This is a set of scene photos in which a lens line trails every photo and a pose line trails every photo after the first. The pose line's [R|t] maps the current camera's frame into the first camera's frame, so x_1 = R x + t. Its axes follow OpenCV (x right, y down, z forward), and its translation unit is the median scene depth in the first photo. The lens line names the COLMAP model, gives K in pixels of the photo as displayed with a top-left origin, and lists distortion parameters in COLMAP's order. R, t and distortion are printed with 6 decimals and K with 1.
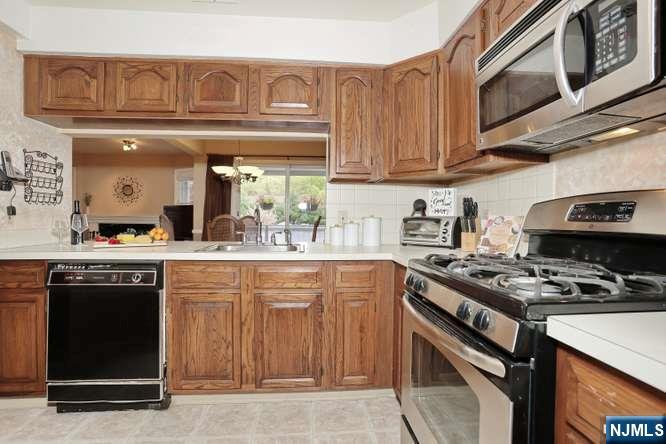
lens RADIAL K [[327.7, 0, 333.7], [0, 327.7, 218.2], [0, 0, 1]] dist [-0.062536, 0.021342]
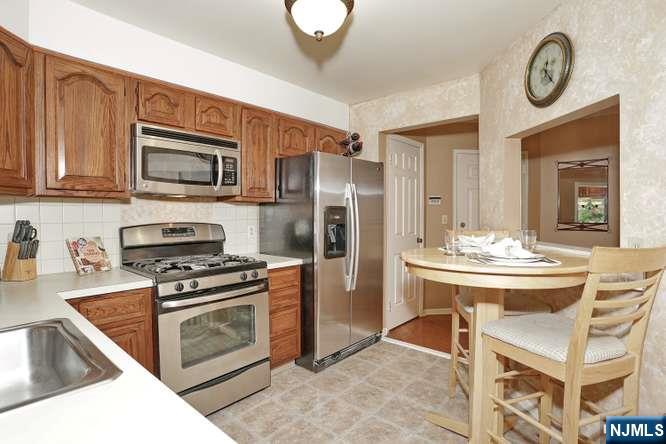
lens RADIAL K [[338.5, 0, 333.0], [0, 338.5, 222.0], [0, 0, 1]] dist [-0.027374, 0.000353]
pose [[-0.699019, -0.024320, 0.714689, -0.875810], [-0.004744, 0.999557, 0.029373, -0.092942], [-0.715087, 0.017142, -0.698825, 1.073598]]
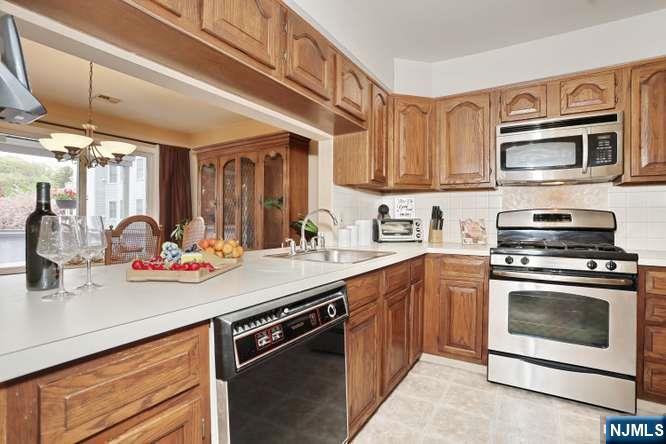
lens RADIAL K [[327.7, 0, 333.7], [0, 327.7, 218.2], [0, 0, 1]] dist [-0.062536, 0.021342]
pose [[0.586260, -0.002794, 0.810118, -1.081666], [0.000353, 0.999995, 0.003193, -0.013204], [-0.810123, -0.001586, 0.586258, 0.539038]]
